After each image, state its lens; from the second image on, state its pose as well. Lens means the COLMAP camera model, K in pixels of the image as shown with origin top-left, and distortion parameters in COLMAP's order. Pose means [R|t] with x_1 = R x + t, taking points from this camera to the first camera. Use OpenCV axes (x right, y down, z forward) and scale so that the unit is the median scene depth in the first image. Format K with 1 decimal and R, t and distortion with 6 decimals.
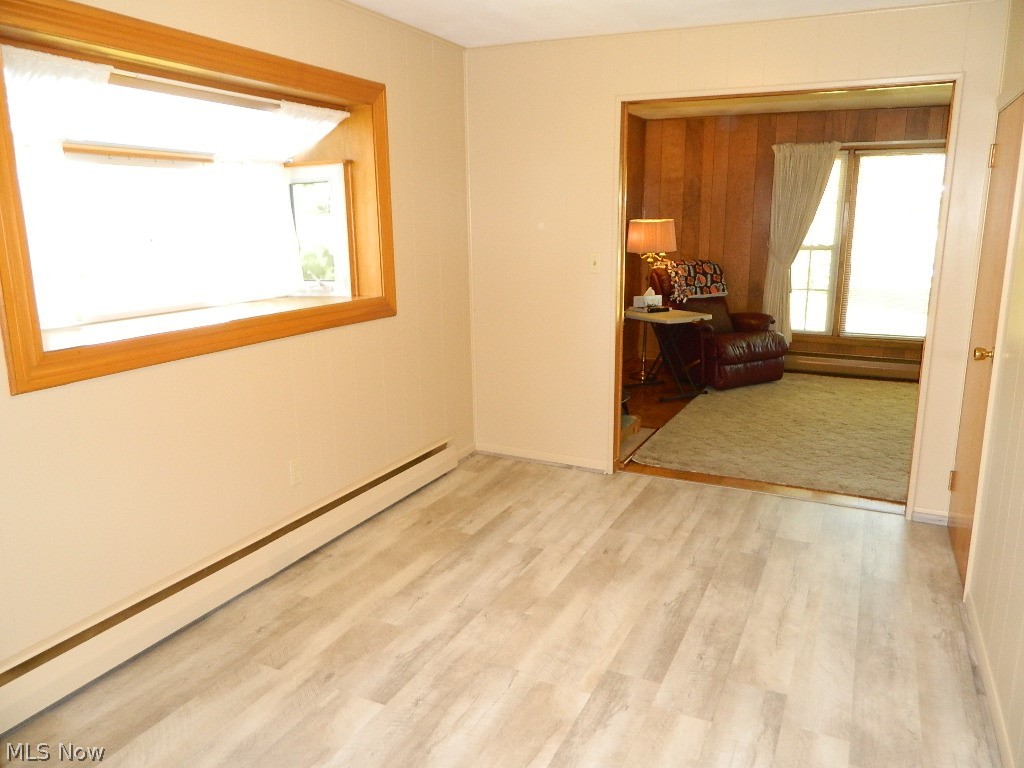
lens RADIAL K [[762.3, 0, 516.4], [0, 762.3, 376.3], [0, 0, 1]] dist [-0.007665, 0.005403]
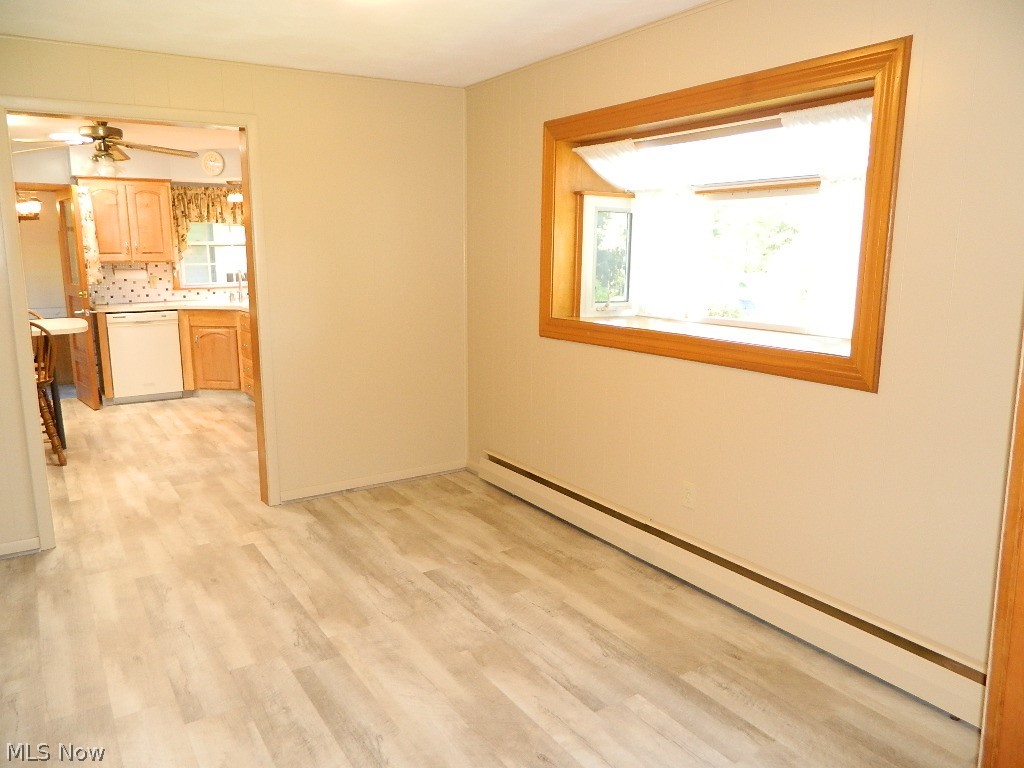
lens RADIAL K [[762.3, 0, 513.8], [0, 762.3, 382.1], [0, 0, 1]] dist [-0.007665, 0.005403]
pose [[-0.531044, 0.161178, -0.831873, 0.770139], [-0.164893, 0.943317, 0.288034, -0.319079], [0.831145, 0.290129, -0.474366, 1.480419]]
